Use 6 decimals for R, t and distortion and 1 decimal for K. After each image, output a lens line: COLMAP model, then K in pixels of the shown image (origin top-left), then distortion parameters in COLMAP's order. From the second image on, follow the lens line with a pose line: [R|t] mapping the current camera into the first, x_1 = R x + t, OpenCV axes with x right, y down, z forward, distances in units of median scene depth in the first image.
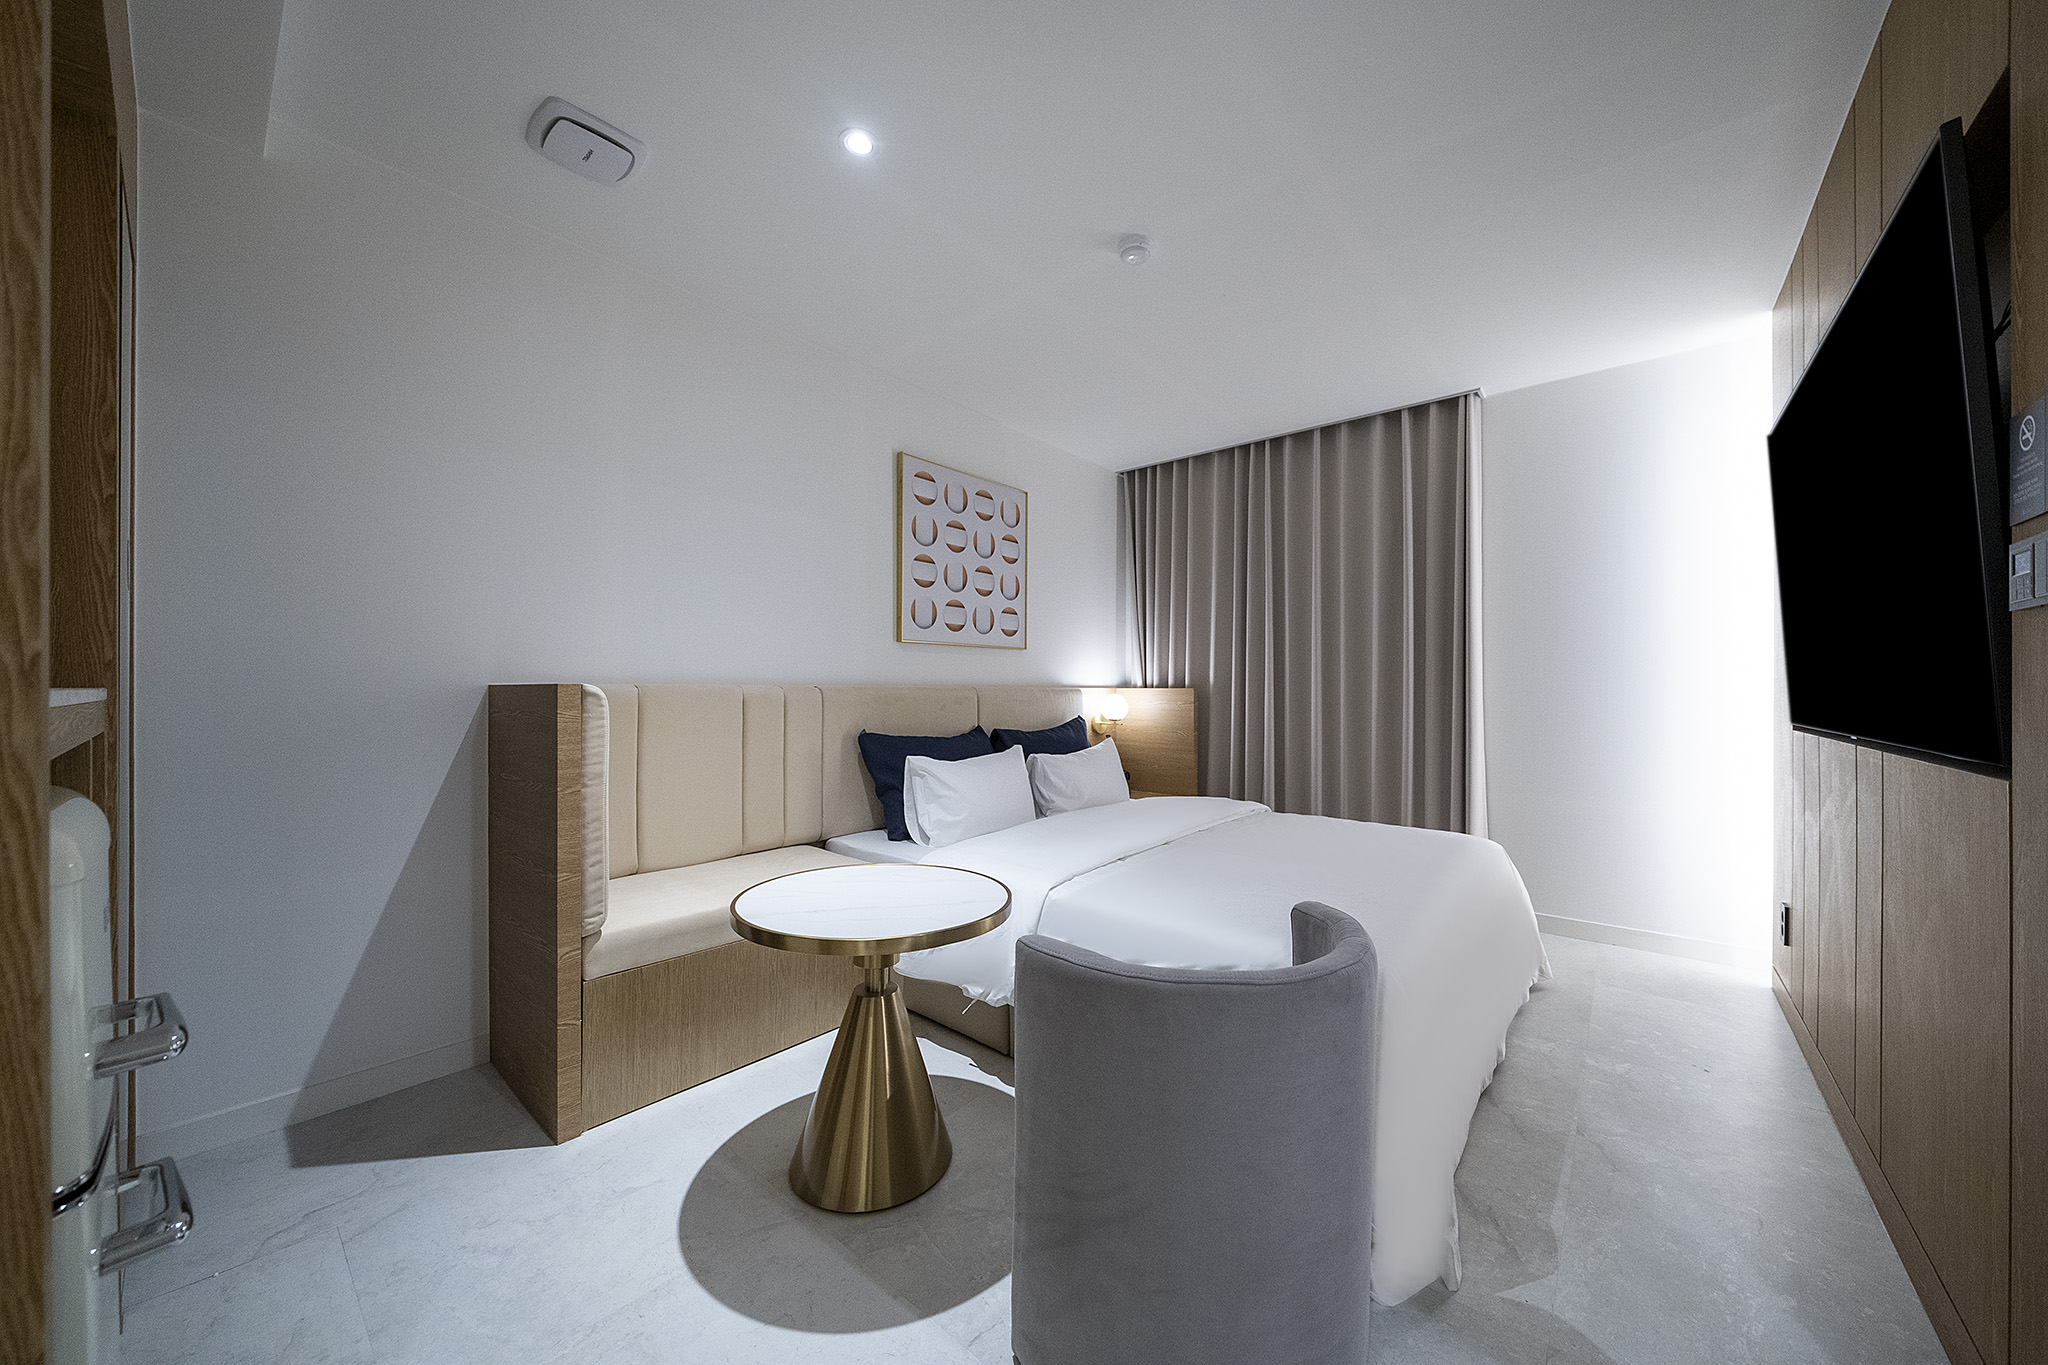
lens RADIAL K [[699.3, 0, 1026.7], [0, 699.3, 690.7], [0, 0, 1]] dist [-0.000719, -0.000021]
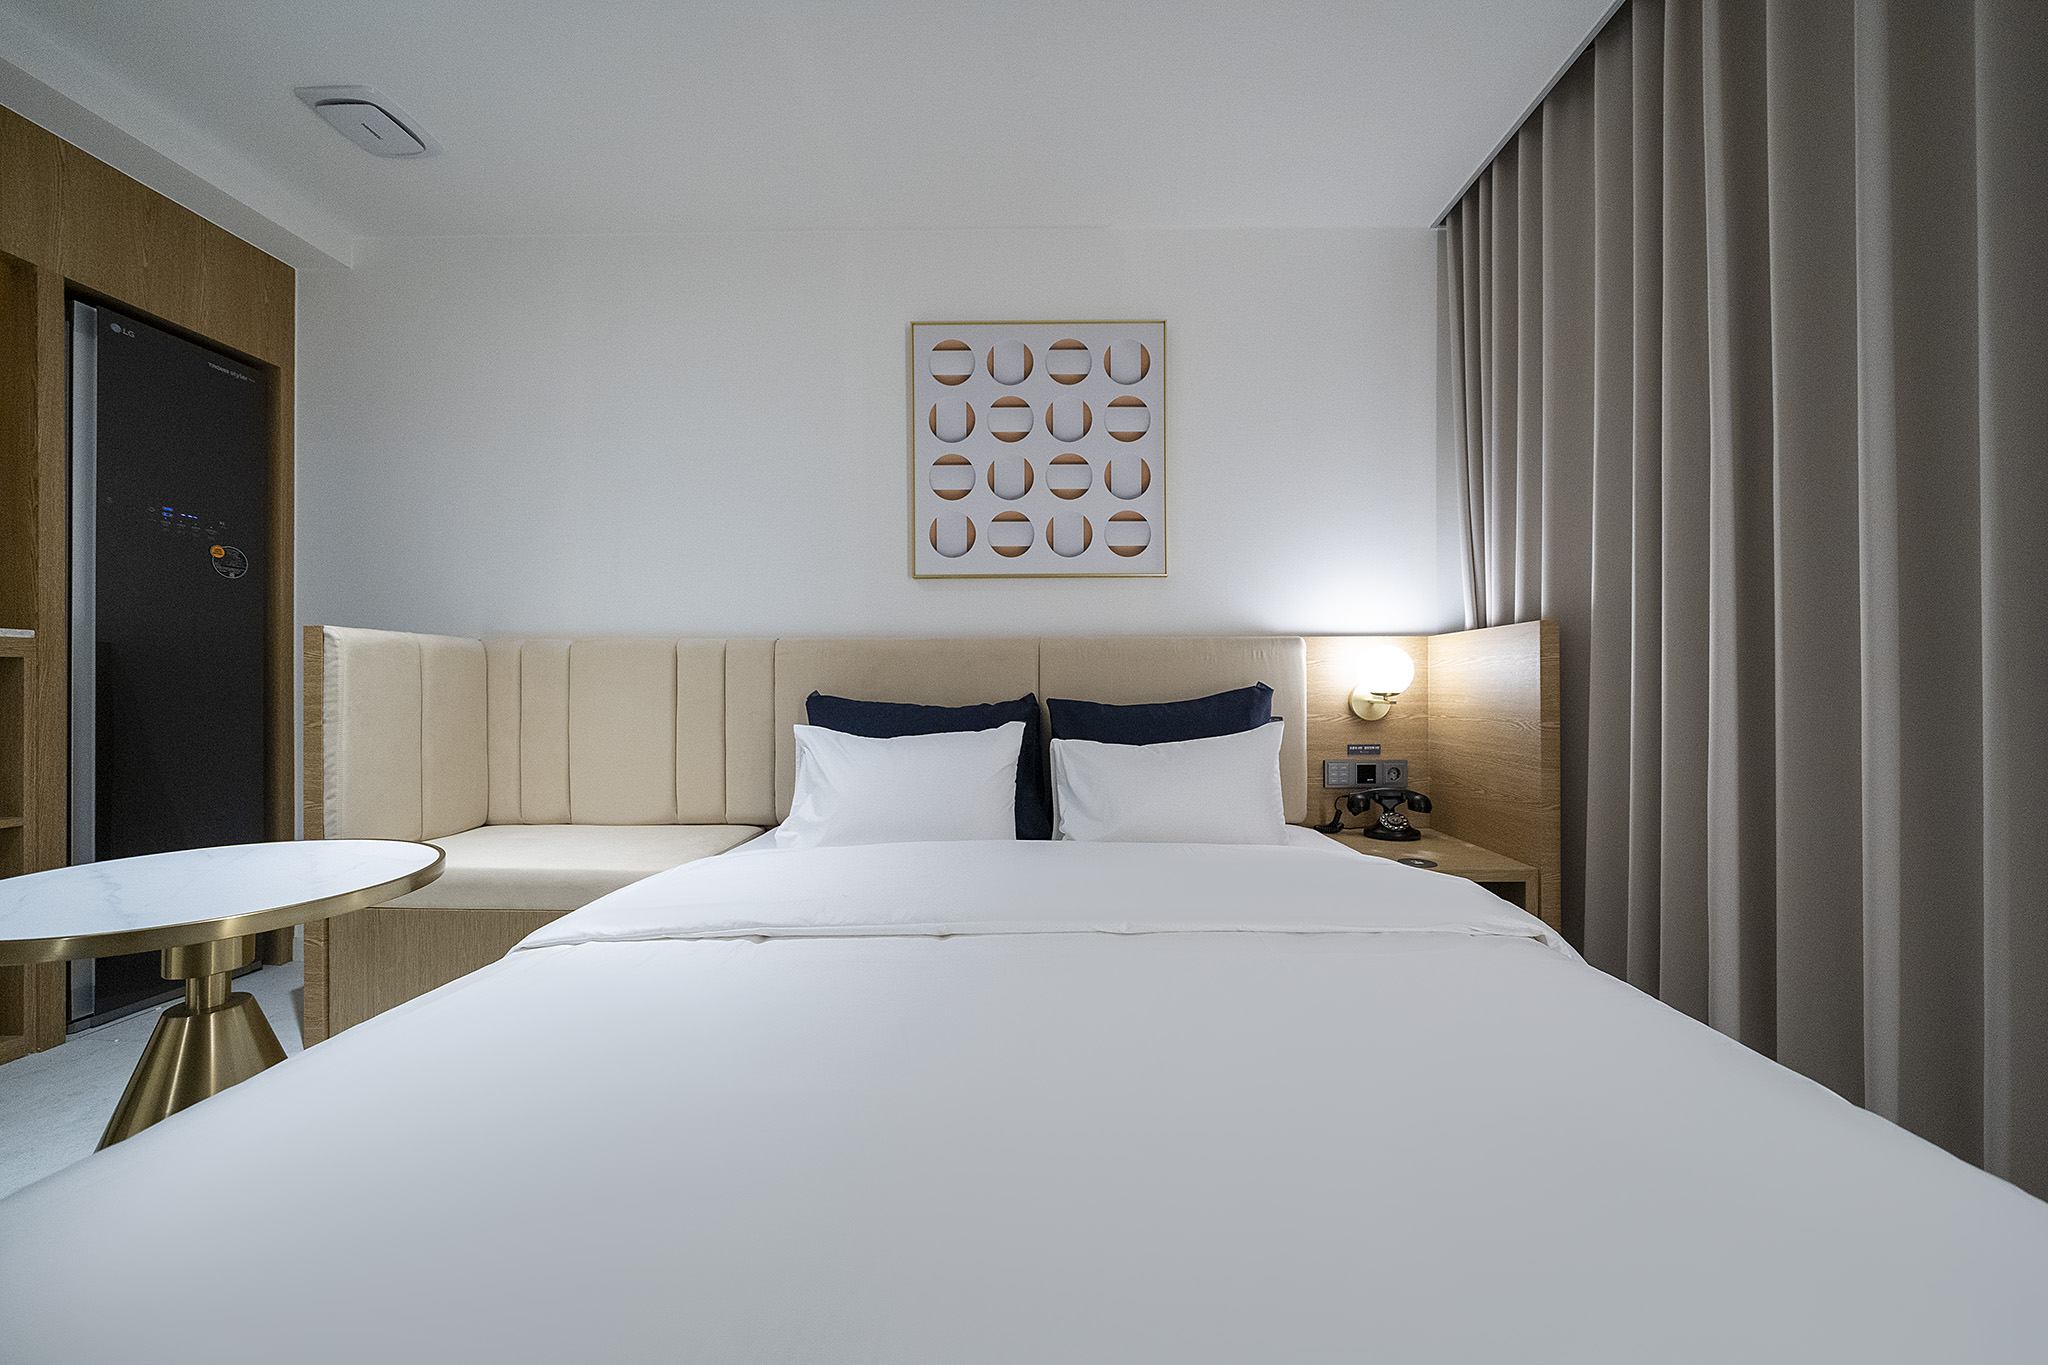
lens RADIAL K [[706.7, 0, 1049.1], [0, 706.7, 686.5], [0, 0, 1]] dist [-0.000770, 0.000003]
pose [[0.649214, -0.007061, -0.760573, 0.450661], [0.004994, 0.999975, -0.005020, 0.046720], [0.760589, -0.000539, 0.649233, 0.575148]]
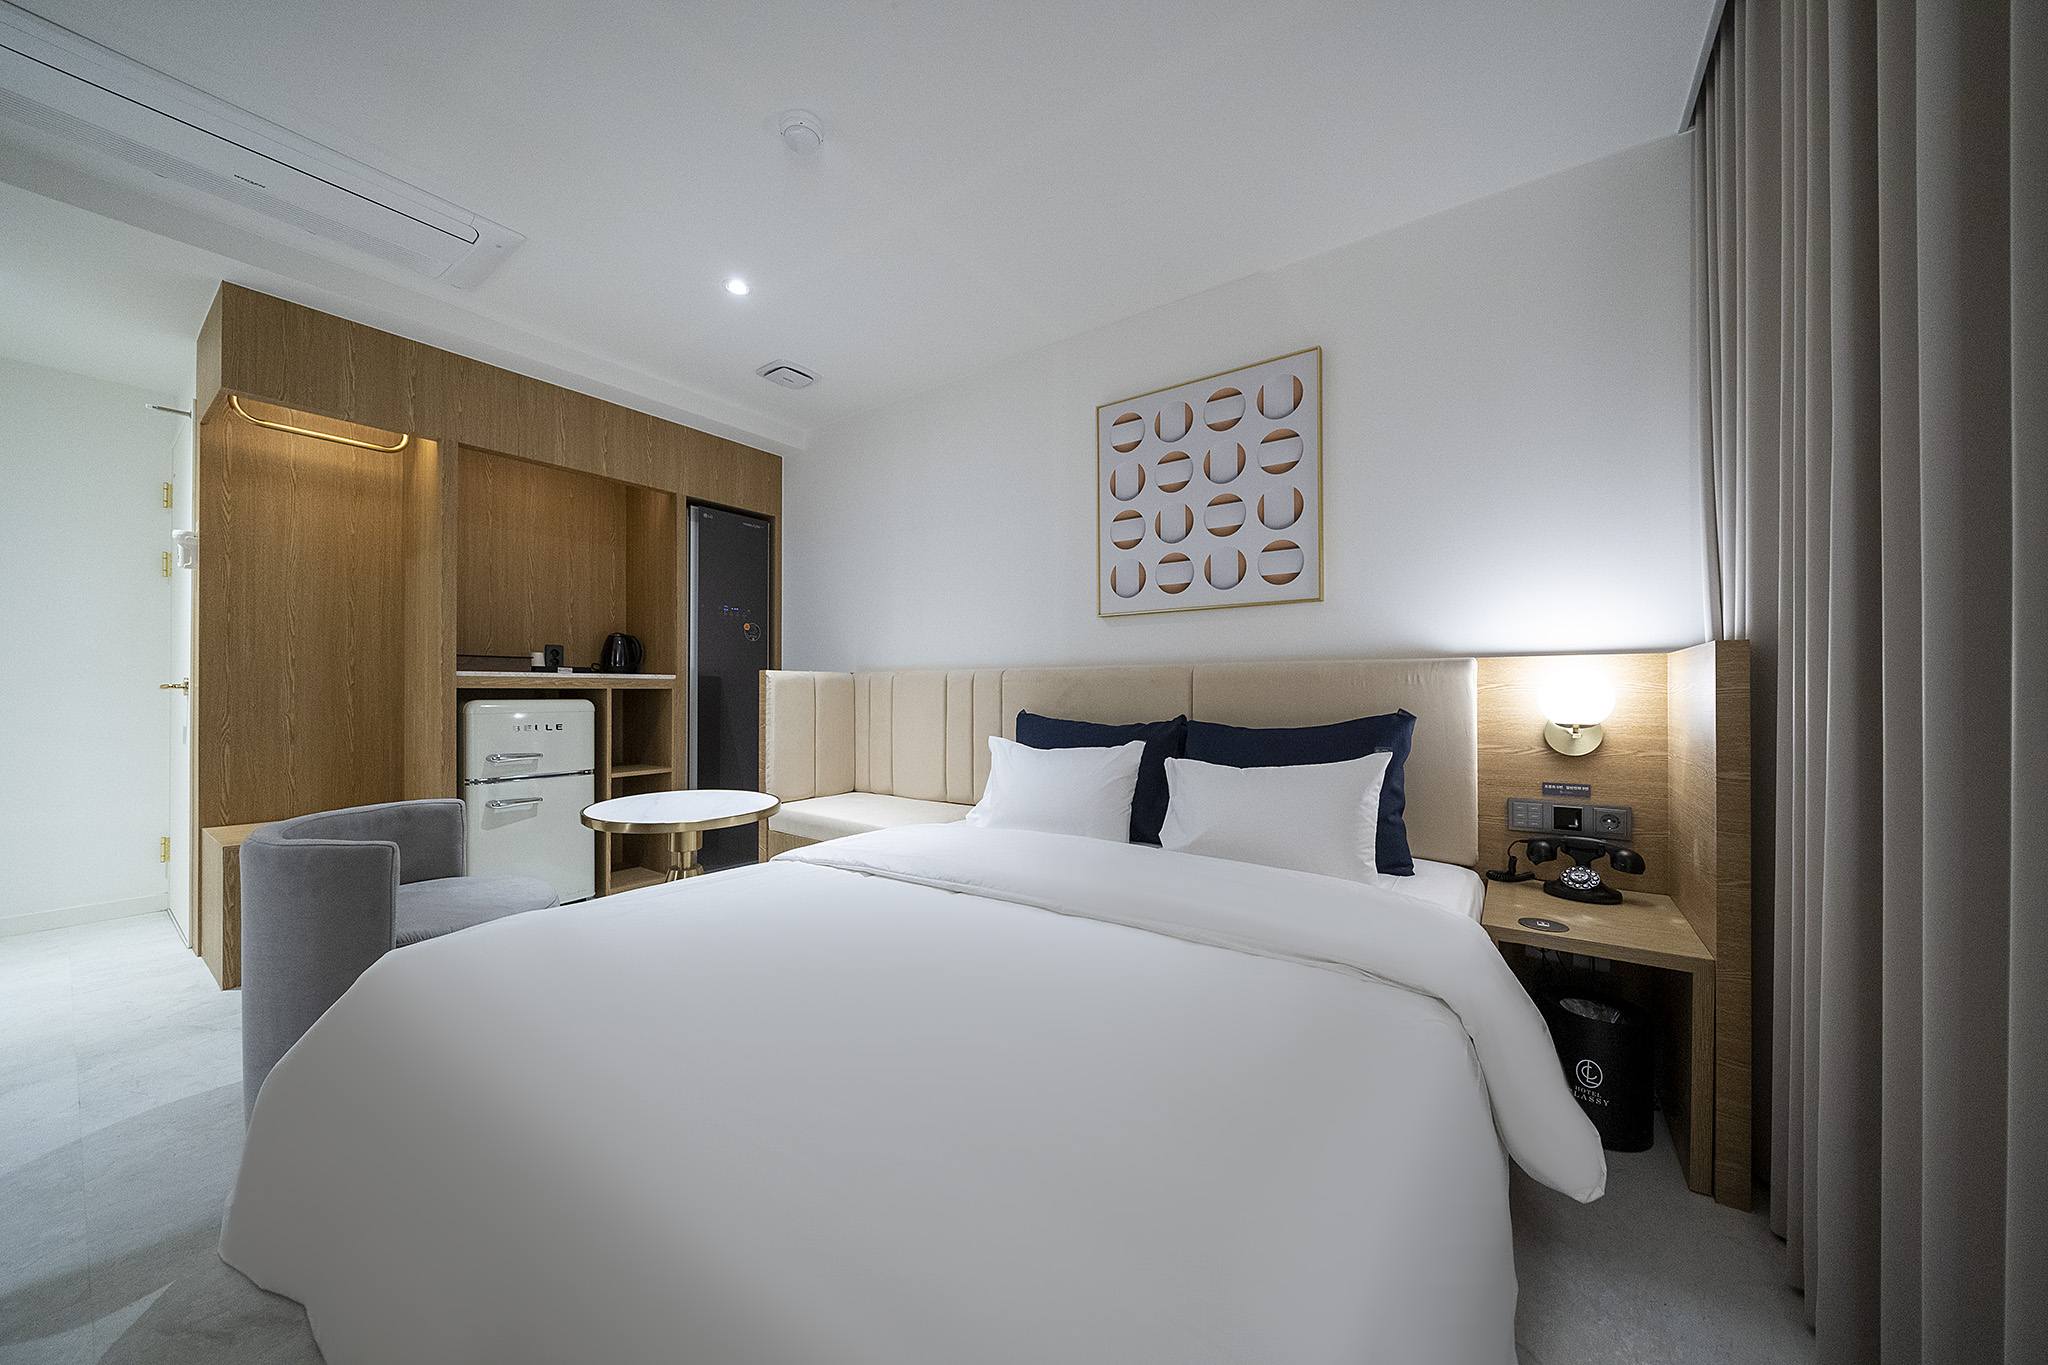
lens RADIAL K [[685.0, 0, 1032.0], [0, 685.0, 688.3], [0, 0, 1]] dist [0.000063, 0.000019]
pose [[0.111246, -0.009488, -0.993748, 0.636867], [-0.000114, 0.999954, -0.009560, 0.028276], [0.993793, 0.001176, 0.111240, 0.756270]]
